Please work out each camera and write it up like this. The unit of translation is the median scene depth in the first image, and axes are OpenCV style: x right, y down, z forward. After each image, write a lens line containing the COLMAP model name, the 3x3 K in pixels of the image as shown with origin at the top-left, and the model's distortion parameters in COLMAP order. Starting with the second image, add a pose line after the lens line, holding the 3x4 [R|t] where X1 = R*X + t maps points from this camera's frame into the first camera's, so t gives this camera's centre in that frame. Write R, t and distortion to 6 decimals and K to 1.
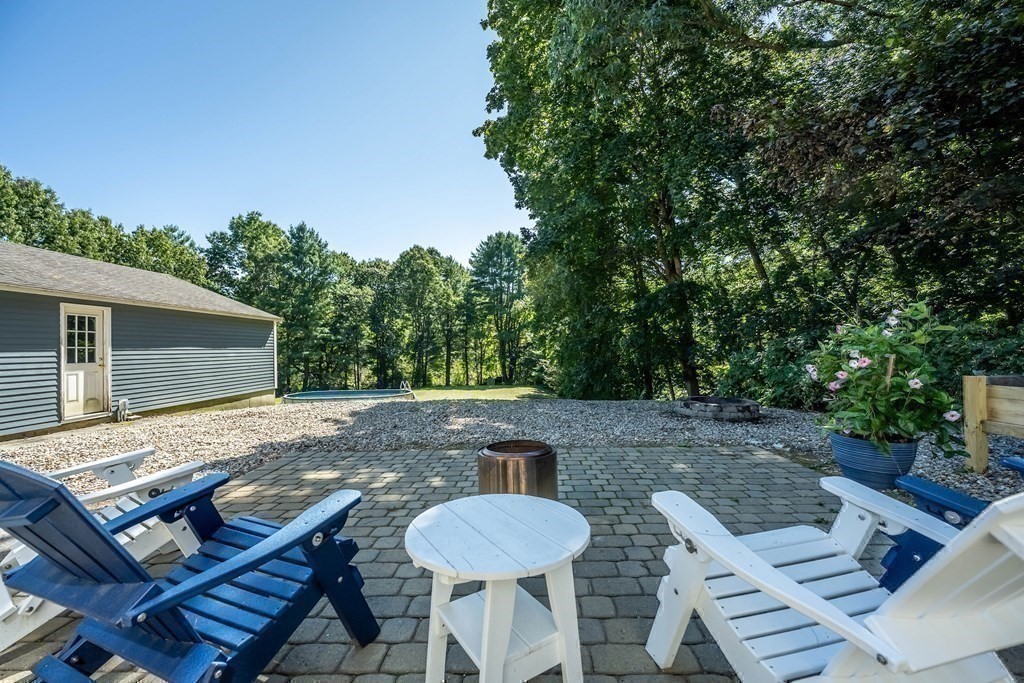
lens RADIAL K [[413.1, 0, 512.9], [0, 413.1, 342.4], [0, 0, 1]] dist [-0.007573, 0.000985]
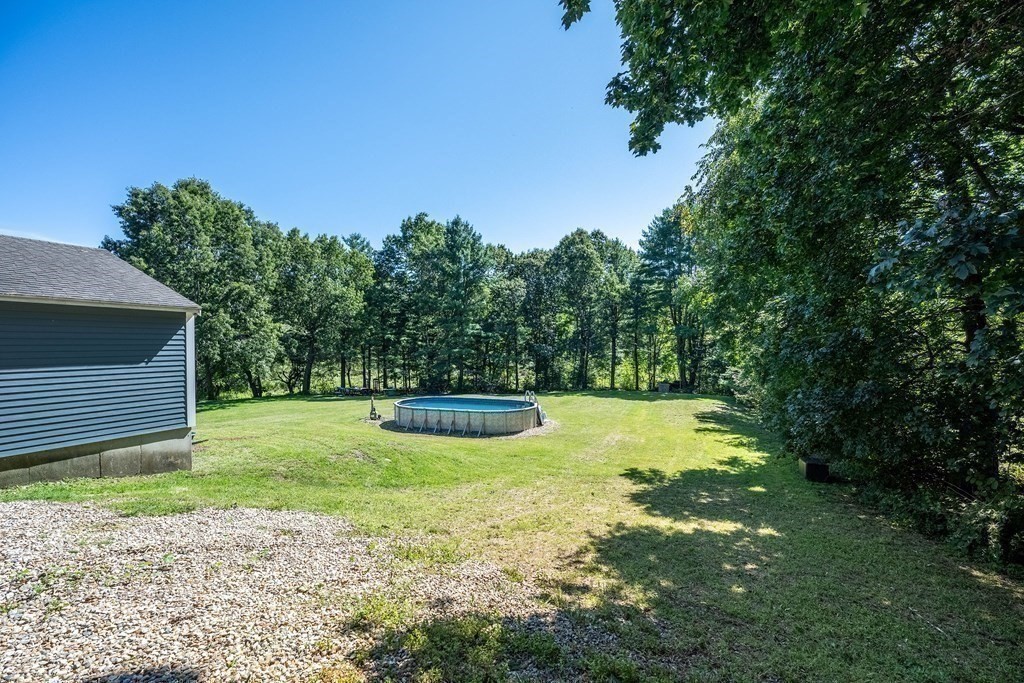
lens RADIAL K [[413.1, 0, 509.6], [0, 413.1, 346.0], [0, 0, 1]] dist [-0.007573, 0.000985]
pose [[0.904751, 0.008653, -0.425854, 0.018229], [0.000323, 0.999779, 0.021001, -0.003878], [0.425941, -0.019138, 0.904548, 0.150267]]
